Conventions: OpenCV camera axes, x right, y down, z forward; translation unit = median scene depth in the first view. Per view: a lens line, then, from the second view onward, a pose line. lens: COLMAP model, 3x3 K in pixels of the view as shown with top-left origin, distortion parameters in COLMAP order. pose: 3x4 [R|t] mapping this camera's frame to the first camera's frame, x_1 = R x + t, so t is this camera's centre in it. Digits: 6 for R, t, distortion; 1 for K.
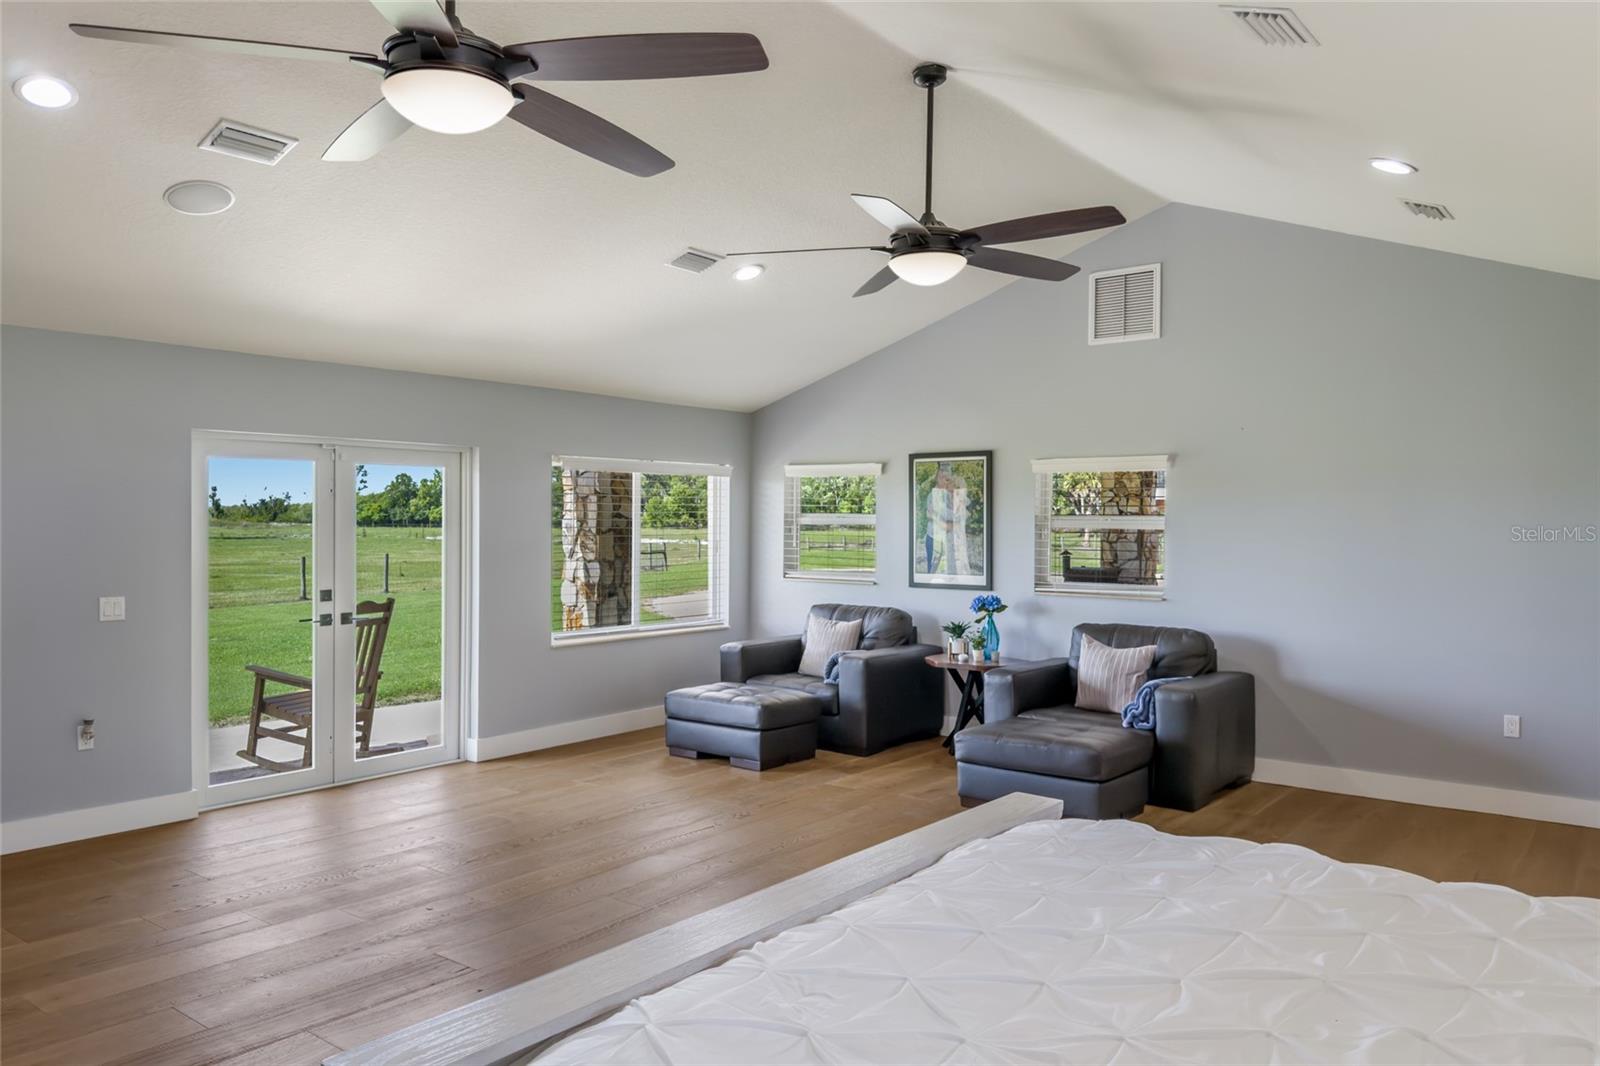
lens RADIAL K [[1115.8, 0, 800.6], [0, 1115.8, 538.8], [0, 0, 1]] dist [0.093295, -0.000532]
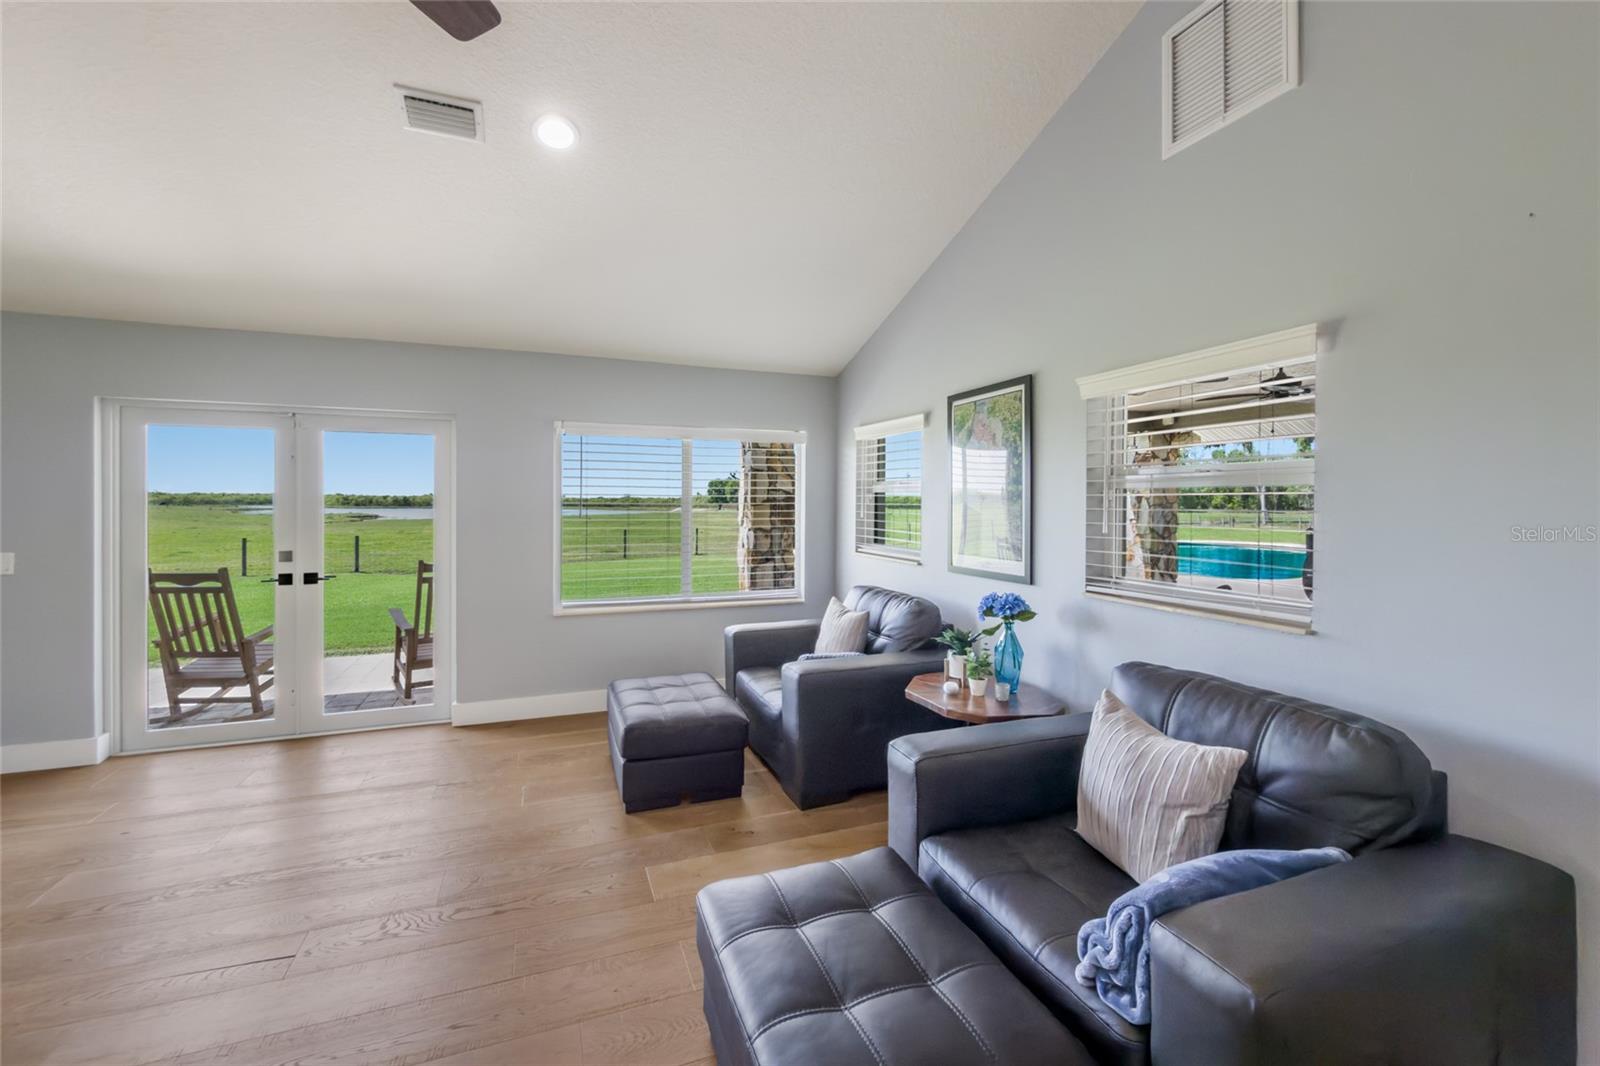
lens RADIAL K [[659.9, 0, 804.2], [0, 659.9, 506.7], [0, 0, 1]] dist [-0.002238, -0.000276]
pose [[0.864162, 0.001830, -0.503211, 0.258893], [-0.009527, 0.999874, -0.012725, 0.006372], [0.503124, 0.015791, 0.864070, 0.611355]]
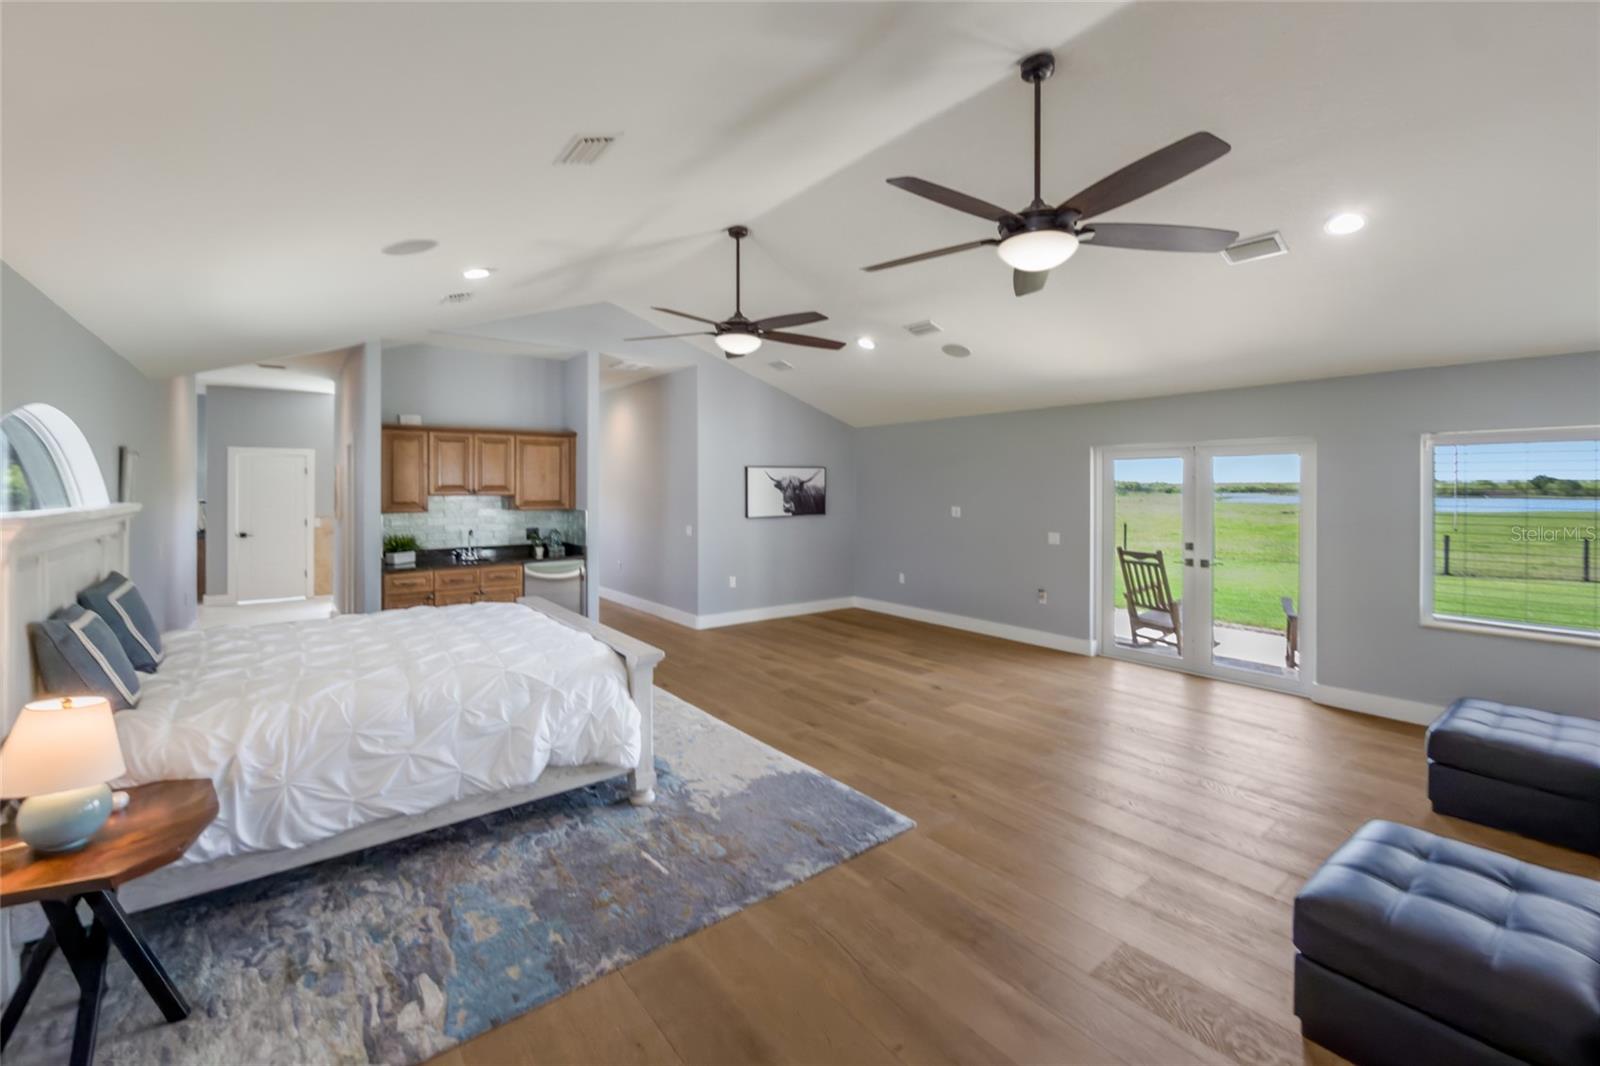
lens RADIAL K [[669.2, 0, 794.3], [0, 669.2, 492.5], [0, 0, 1]] dist [-0.000461, 0.000047]
pose [[-0.239375, 0.001602, -0.970926, 0.488295], [-0.018383, 0.999812, 0.006182, -0.014967], [0.970753, 0.019328, -0.239301, 0.600979]]
